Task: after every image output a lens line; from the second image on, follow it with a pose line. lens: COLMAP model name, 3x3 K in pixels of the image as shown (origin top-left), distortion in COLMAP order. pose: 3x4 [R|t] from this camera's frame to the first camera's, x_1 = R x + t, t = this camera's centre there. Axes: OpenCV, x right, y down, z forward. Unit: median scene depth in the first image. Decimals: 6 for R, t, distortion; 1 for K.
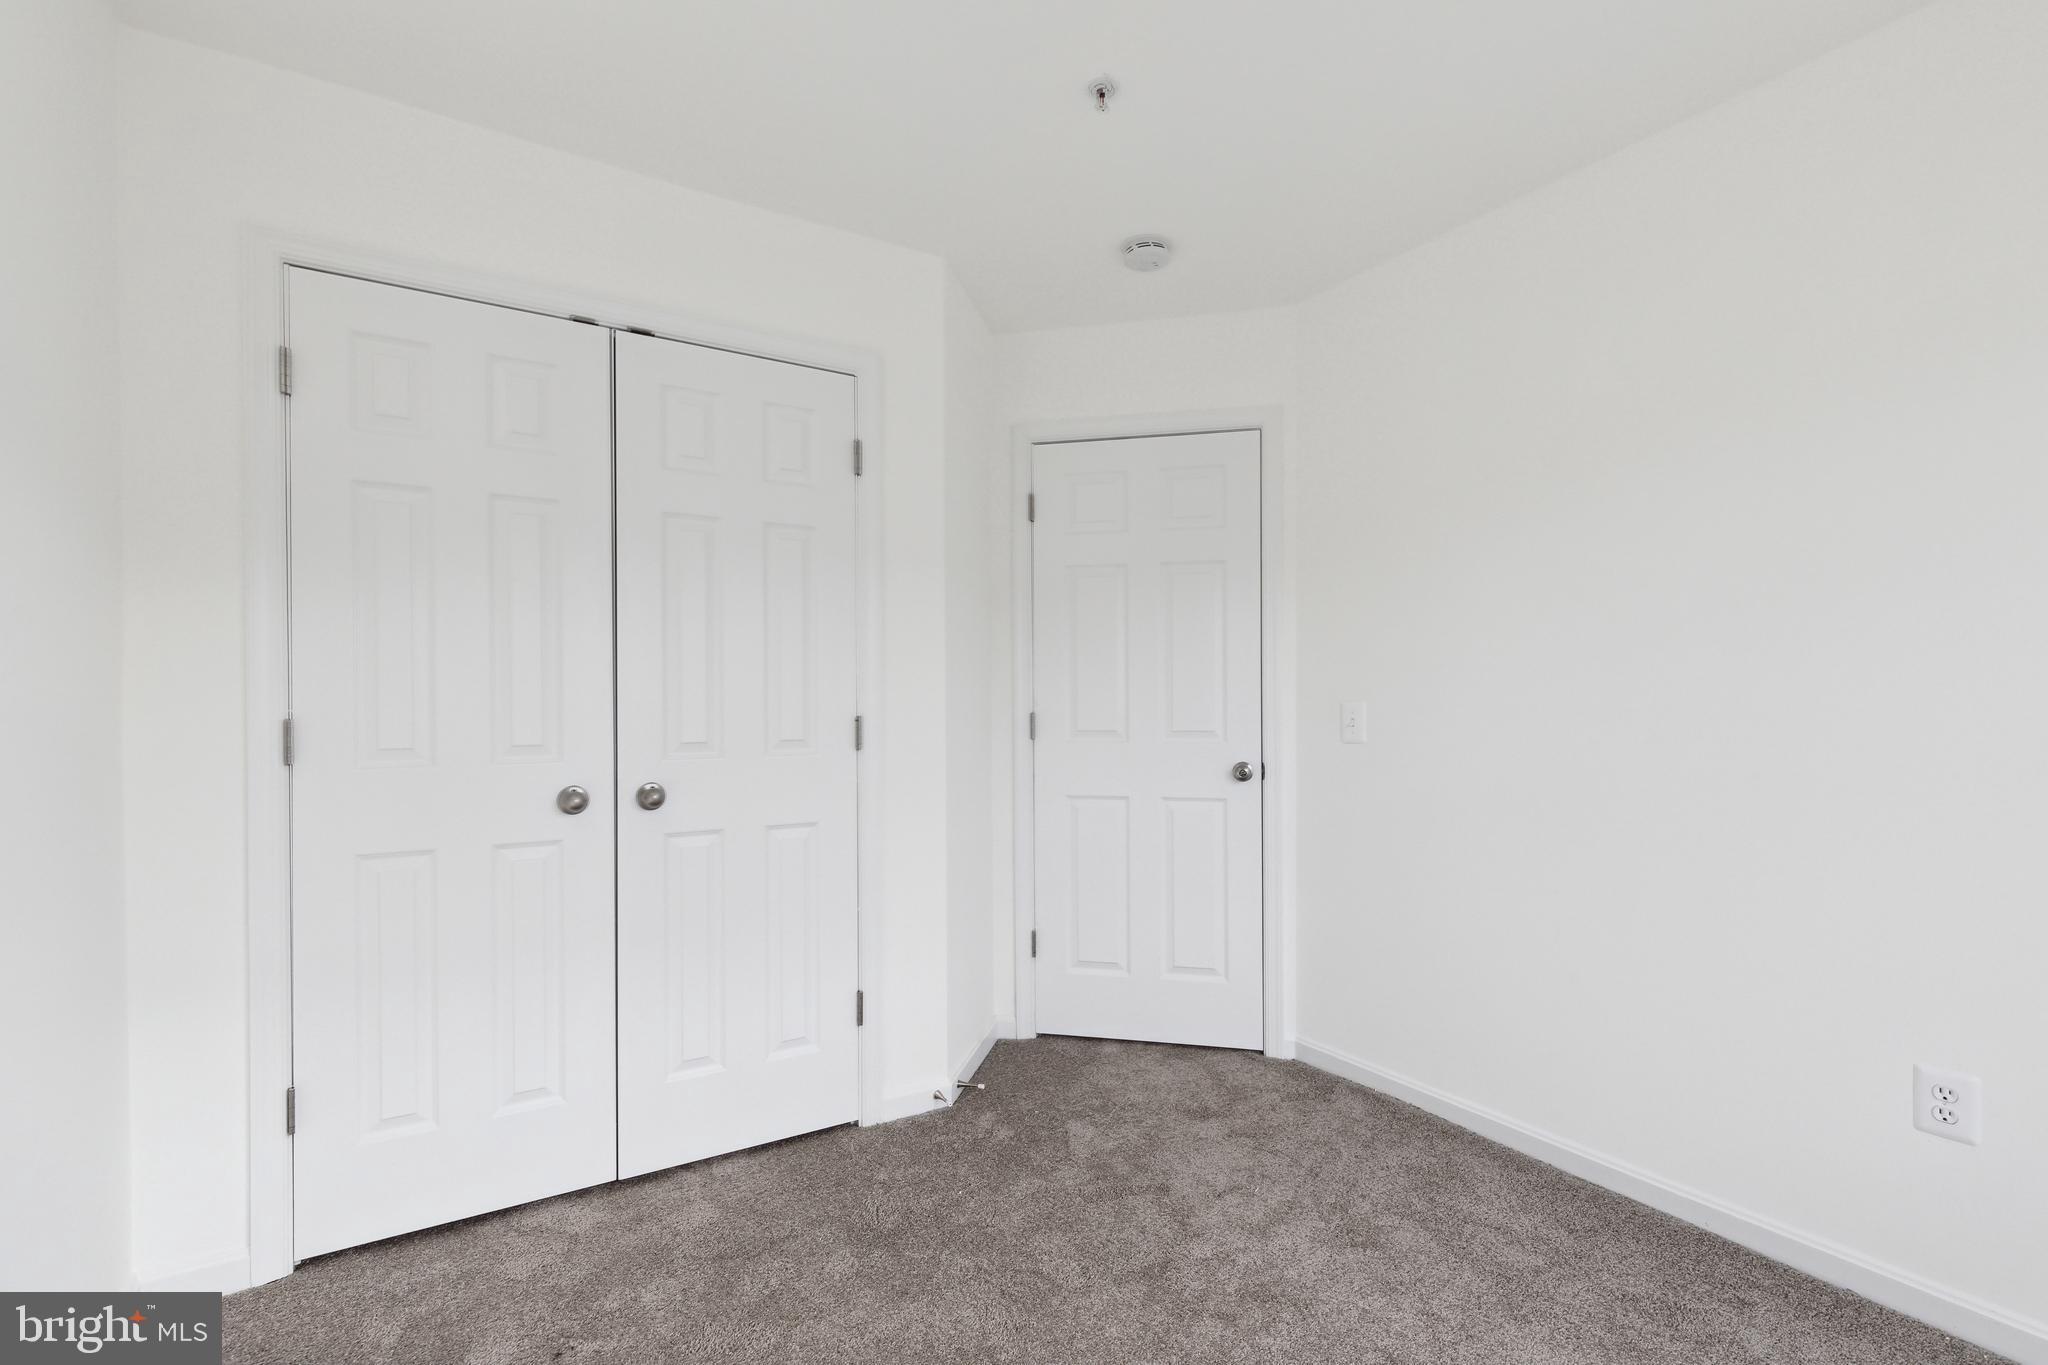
lens RADIAL K [[974.2, 0, 1025.3], [0, 974.2, 689.2], [0, 0, 1]] dist [0.002121, -0.000399]
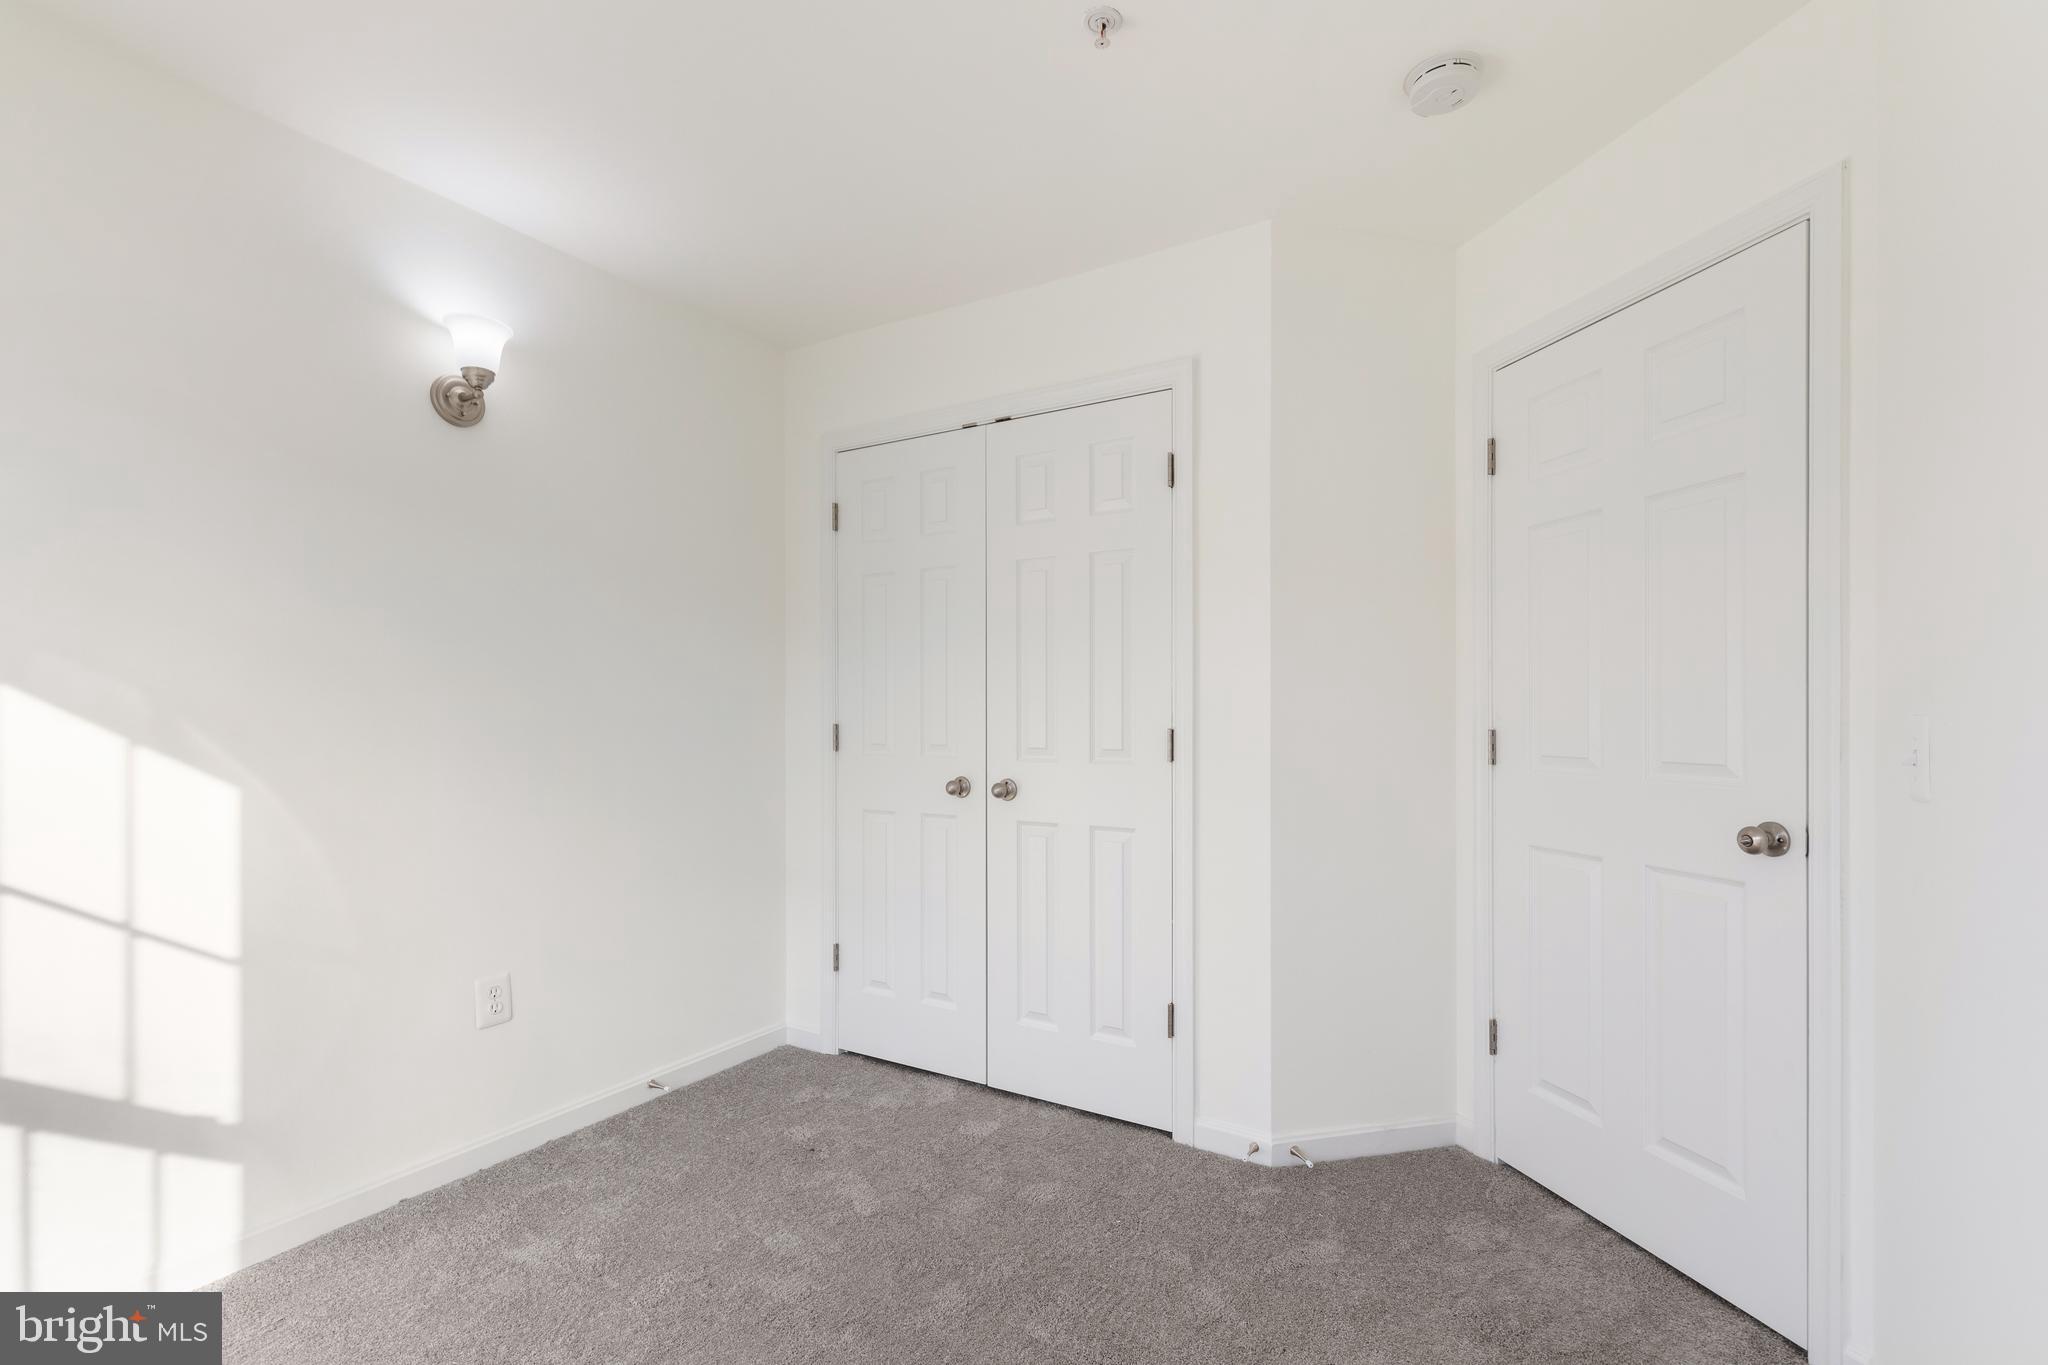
lens RADIAL K [[951.5, 0, 1015.5], [0, 951.5, 708.0], [0, 0, 1]] dist [0.007487, -0.000532]
pose [[0.422738, -0.005896, -0.906233, 0.711613], [0.007526, 0.999967, -0.002995, 0.009370], [0.906221, -0.005554, 0.422768, 0.484095]]
